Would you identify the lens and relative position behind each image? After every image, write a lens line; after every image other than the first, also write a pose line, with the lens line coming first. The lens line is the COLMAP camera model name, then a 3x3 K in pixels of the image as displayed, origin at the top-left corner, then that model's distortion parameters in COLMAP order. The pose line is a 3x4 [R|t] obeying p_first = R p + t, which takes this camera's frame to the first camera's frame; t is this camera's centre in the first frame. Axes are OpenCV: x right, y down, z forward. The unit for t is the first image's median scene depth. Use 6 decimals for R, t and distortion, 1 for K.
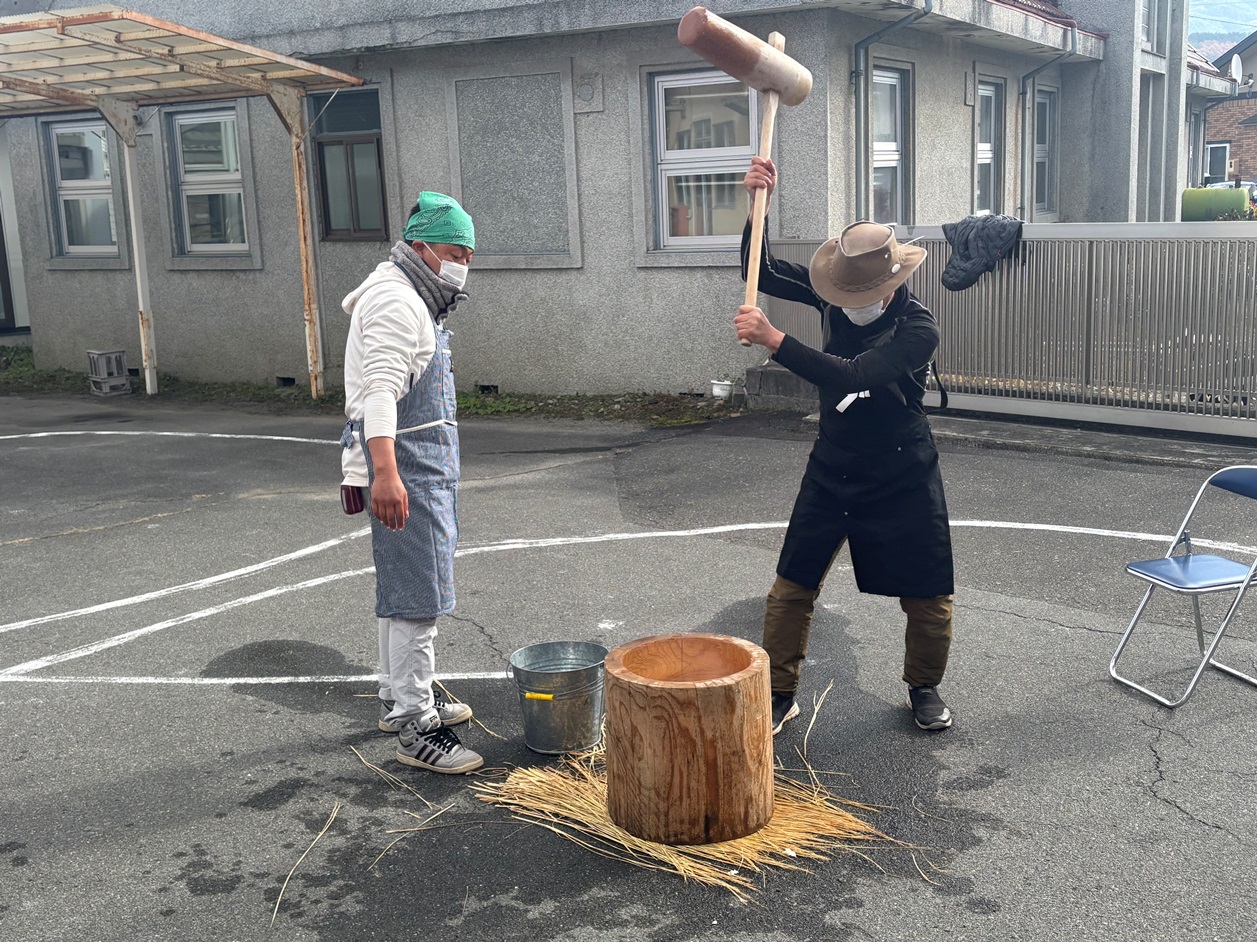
lens RADIAL K [[1394.5, 0, 628.5], [0, 1394.5, 471.0], [0, 0, 1]] dist [0.143451, -0.426363]
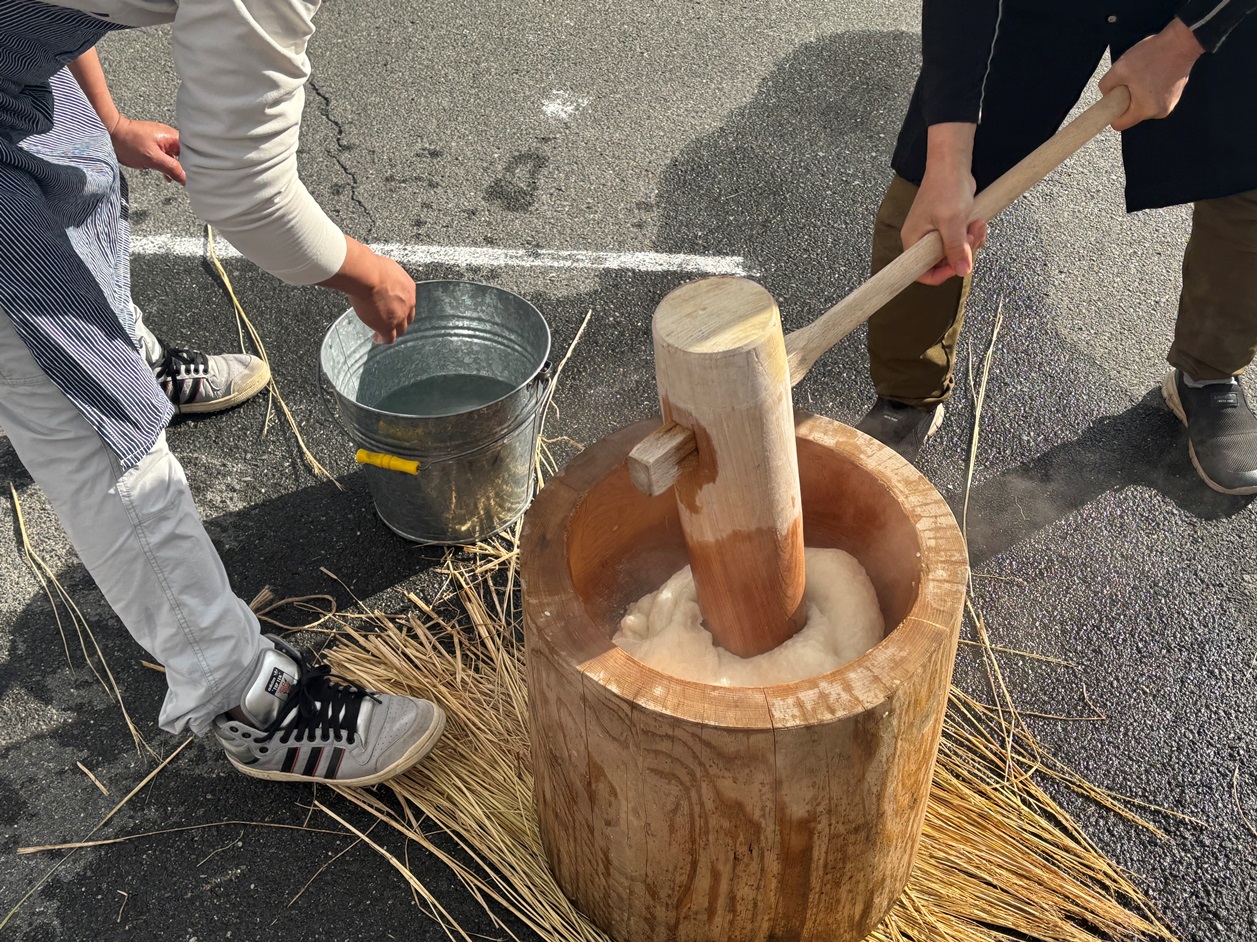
lens RADIAL K [[1394.5, 0, 628.5], [0, 1394.5, 471.0], [0, 0, 1]] dist [0.143451, -0.426363]
pose [[0.999658, 0.017027, 0.019871, 0.002453], [-0.024870, 0.854354, 0.519096, -0.044820], [-0.008138, -0.519413, 0.854485, 0.421065]]
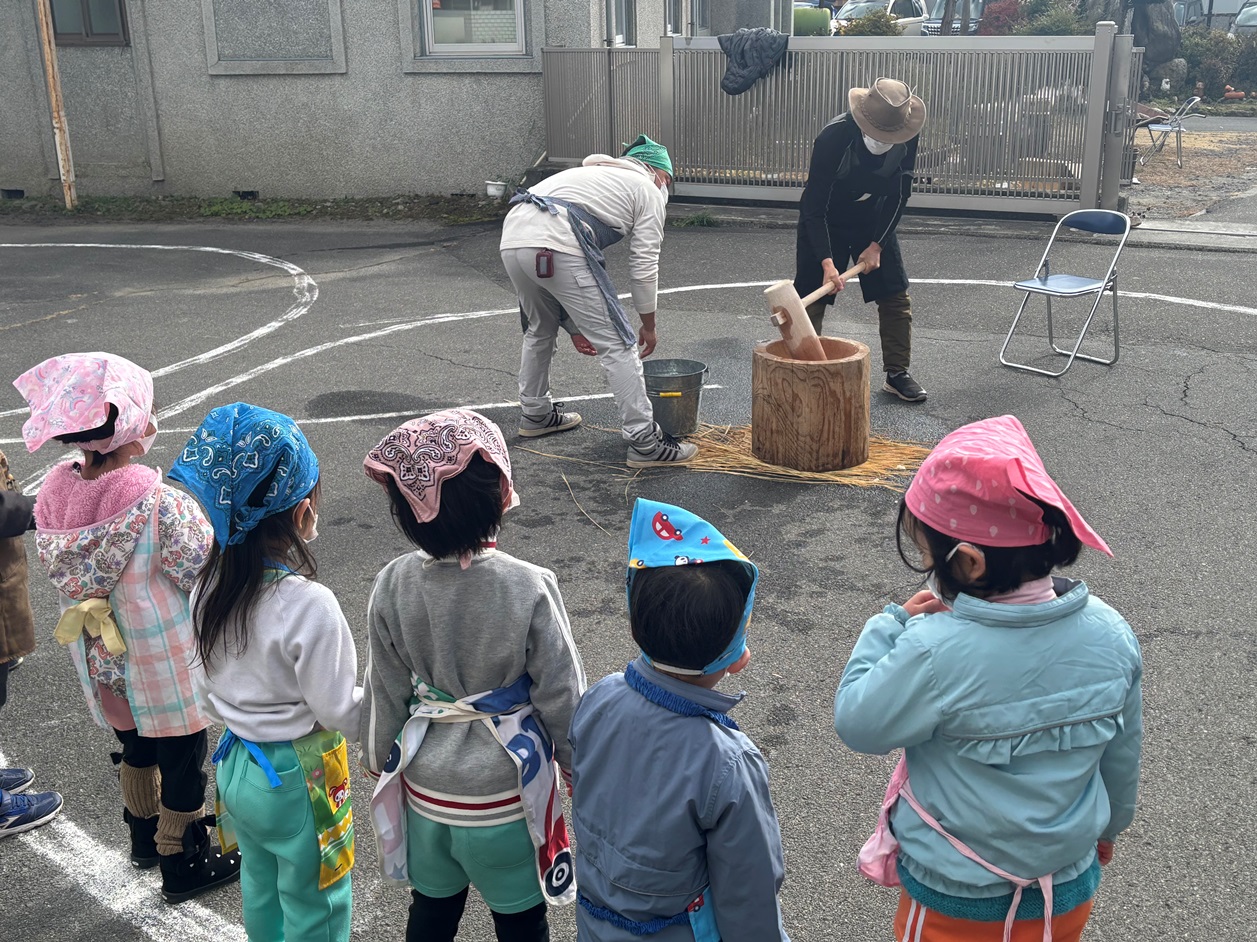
lens RADIAL K [[1394.5, 0, 628.5], [0, 1394.5, 471.0], [0, 0, 1]] dist [0.143451, -0.426363]
pose [[0.950274, -0.080818, 0.300746, -0.348875], [0.042438, 0.990336, 0.132034, 0.037180], [-0.308510, -0.112706, 0.944520, -0.183764]]
